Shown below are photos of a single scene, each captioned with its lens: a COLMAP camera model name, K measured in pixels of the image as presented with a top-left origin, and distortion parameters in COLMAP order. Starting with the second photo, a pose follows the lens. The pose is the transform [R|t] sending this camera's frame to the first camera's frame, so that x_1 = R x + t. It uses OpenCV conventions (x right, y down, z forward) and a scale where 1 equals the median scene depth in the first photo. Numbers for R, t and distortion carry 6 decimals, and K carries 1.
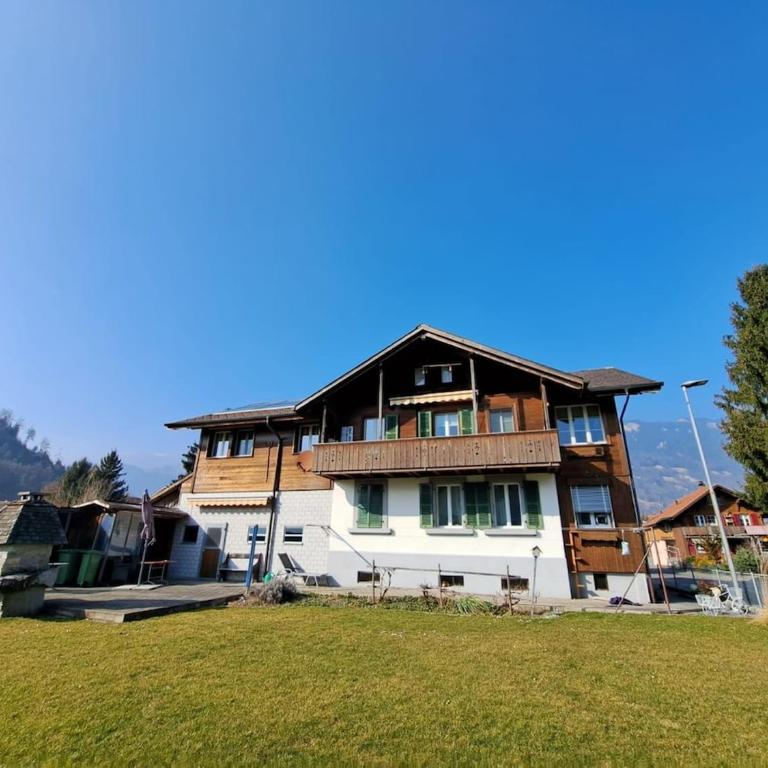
lens RADIAL K [[392.7, 0, 388.0], [0, 392.7, 381.8], [0, 0, 1]] dist [-0.003122, -0.001050]
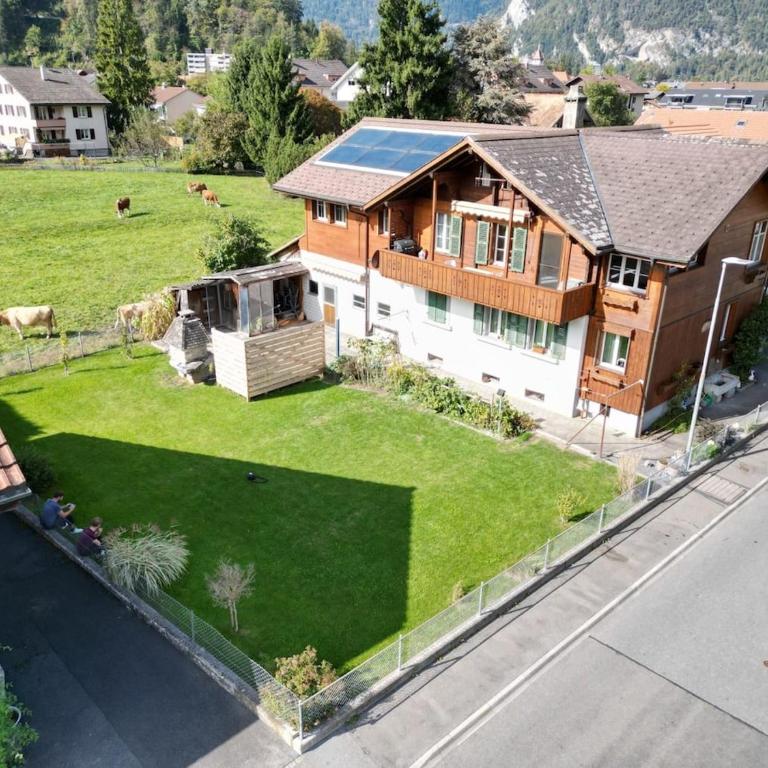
lens RADIAL K [[719.4, 0, 384.0], [0, 719.4, 384.0], [0, 0, 1]] dist [0.077306, -0.081615]
pose [[0.864165, 0.202540, -0.460647, 0.790503], [0.158227, 0.759621, 0.630825, -0.780975], [0.477684, -0.618024, 0.624391, -0.434543]]
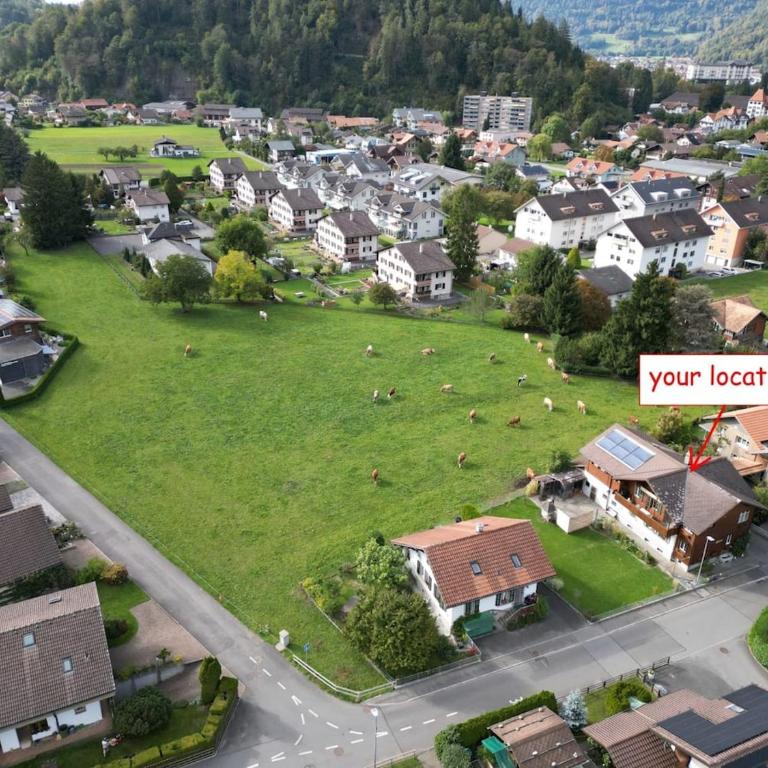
lens RADIAL K [[719.4, 0, 384.0], [0, 719.4, 384.0], [0, 0, 1]] dist [0.077306, -0.081615]
pose [[0.666175, 0.317799, -0.674697, 2.342099], [0.241698, 0.763844, 0.598435, -4.644198], [0.705545, -0.561735, 0.432042, -2.499011]]
